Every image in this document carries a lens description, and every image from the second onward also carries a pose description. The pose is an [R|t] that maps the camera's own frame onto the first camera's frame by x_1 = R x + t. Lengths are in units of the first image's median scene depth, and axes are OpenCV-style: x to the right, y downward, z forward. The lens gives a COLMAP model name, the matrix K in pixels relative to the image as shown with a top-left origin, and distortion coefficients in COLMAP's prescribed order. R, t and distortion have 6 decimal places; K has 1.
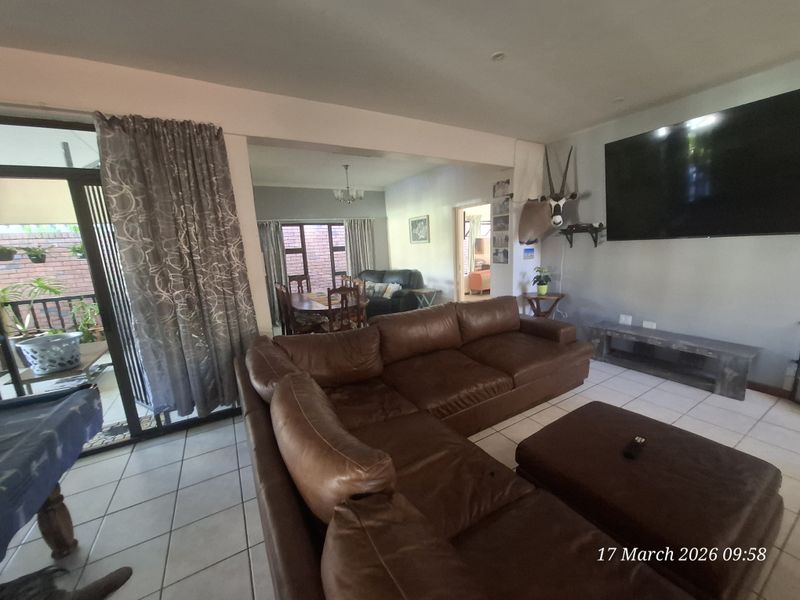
lens RADIAL K [[318.0, 0, 404.5], [0, 318.0, 306.6], [0, 0, 1]] dist [-0.003040, -0.000152]
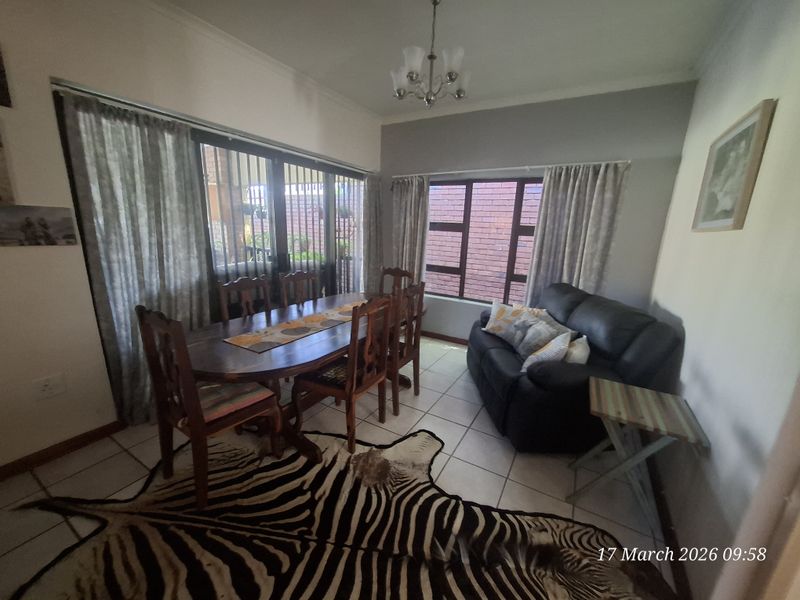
lens RADIAL K [[318.0, 0, 404.5], [0, 318.0, 306.6], [0, 0, 1]] dist [-0.003040, -0.000152]
pose [[0.488711, 0.279960, -0.826307, 0.253832], [-0.230816, 0.954859, 0.187000, -0.199632], [0.841359, 0.099336, 0.531269, 1.001457]]
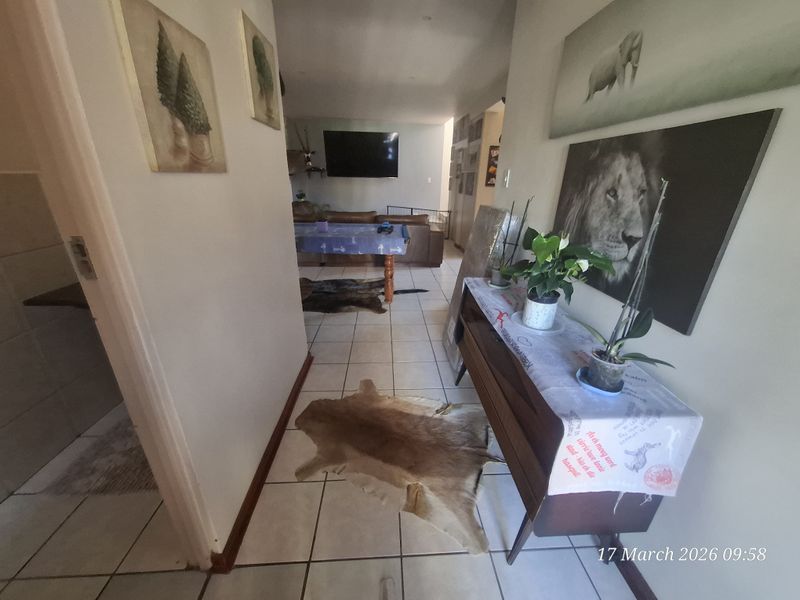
lens RADIAL K [[318.0, 0, 404.5], [0, 318.0, 306.6], [0, 0, 1]] dist [-0.003040, -0.000152]
pose [[0.455839, -0.276356, 0.846072, -1.162024], [0.120607, 0.960987, 0.248912, 0.166354], [-0.881853, -0.011421, 0.471386, -0.494100]]
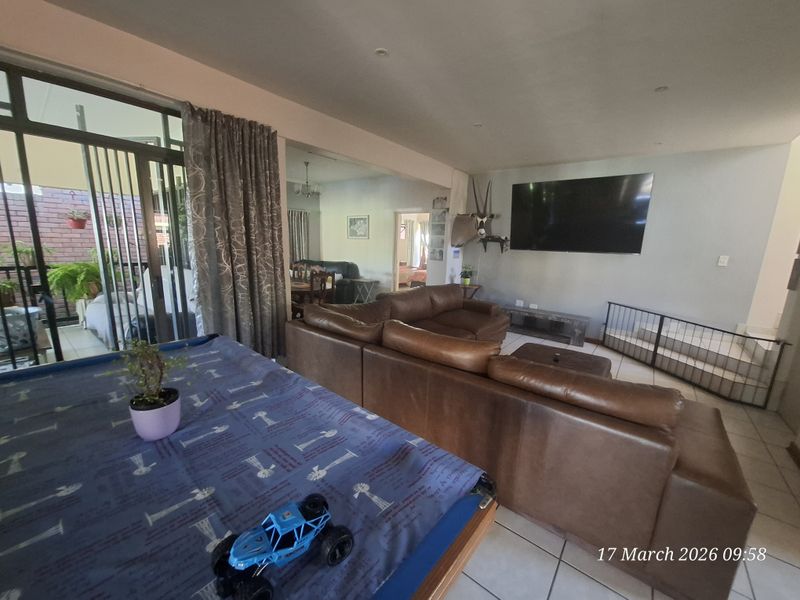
lens RADIAL K [[318.0, 0, 404.5], [0, 318.0, 306.6], [0, 0, 1]] dist [-0.003040, -0.000152]
pose [[0.930633, 0.009711, 0.365826, -0.328432], [-0.012400, 0.999911, 0.005002, 0.052988], [-0.365745, -0.009191, 0.930670, -0.178085]]
